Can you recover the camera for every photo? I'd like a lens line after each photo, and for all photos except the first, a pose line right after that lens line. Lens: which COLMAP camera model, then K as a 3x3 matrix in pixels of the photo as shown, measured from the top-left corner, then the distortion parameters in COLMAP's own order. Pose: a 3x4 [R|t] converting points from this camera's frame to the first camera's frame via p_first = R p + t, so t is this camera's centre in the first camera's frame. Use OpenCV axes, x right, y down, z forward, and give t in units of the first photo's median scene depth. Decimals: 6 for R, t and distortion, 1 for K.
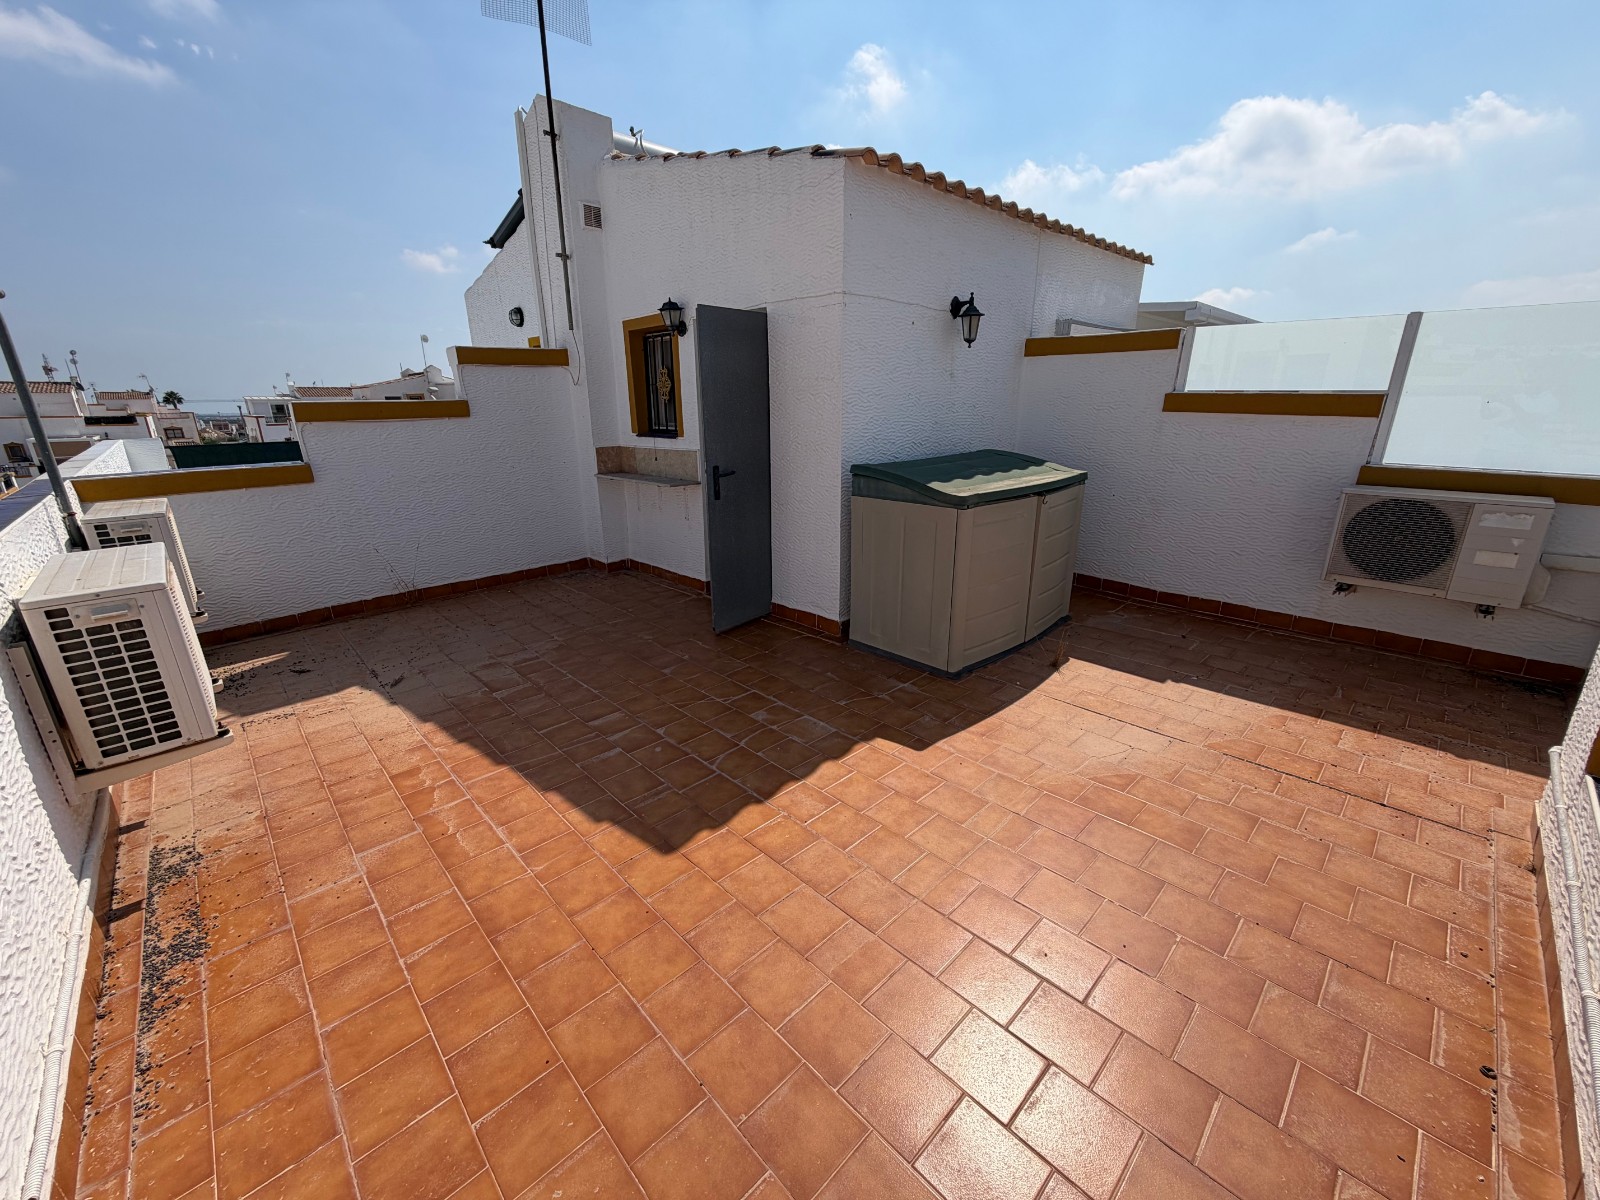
lens RADIAL K [[633.1, 0, 796.2], [0, 633.1, 600.0], [0, 0, 1]] dist [-0.006896, 0.002155]
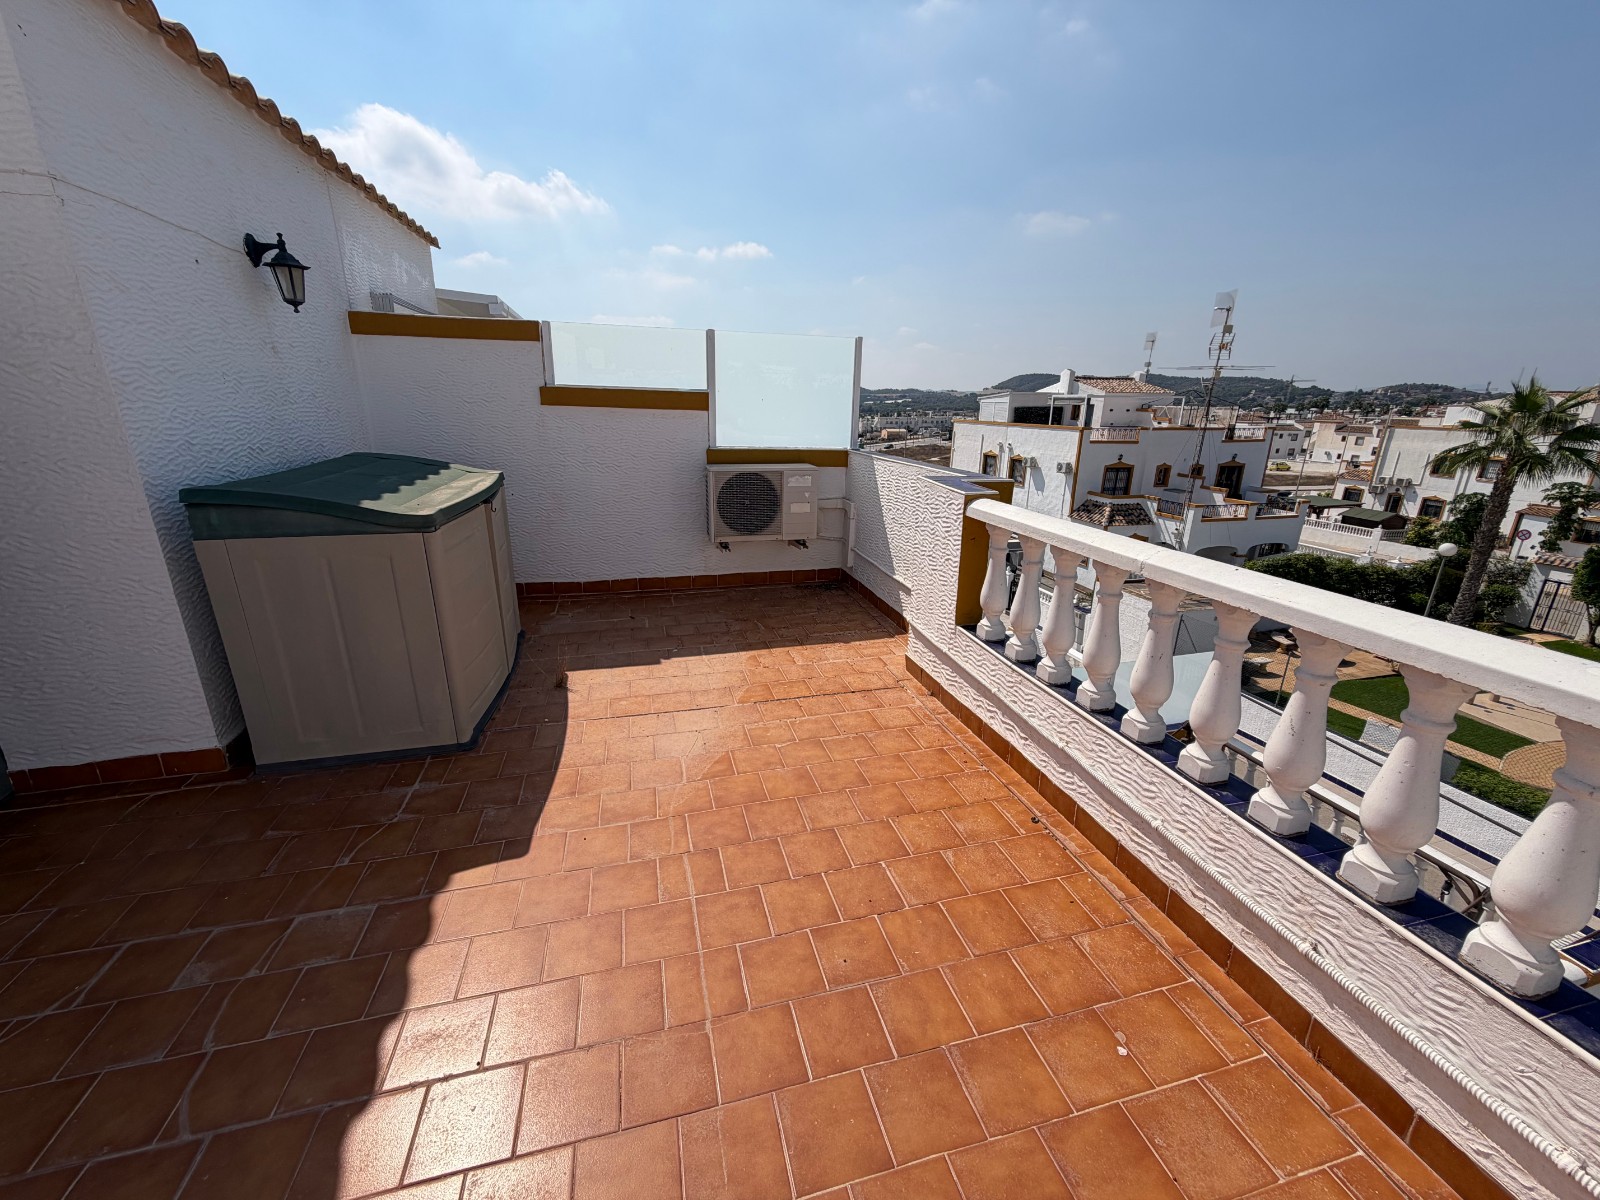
lens RADIAL K [[633.1, 0, 796.2], [0, 633.1, 600.0], [0, 0, 1]] dist [-0.006896, 0.002155]
pose [[0.486607, -0.245715, 0.838354, -0.156746], [0.242668, 0.959884, 0.140481, -0.060717], [-0.839241, 0.135083, 0.526714, 0.236073]]
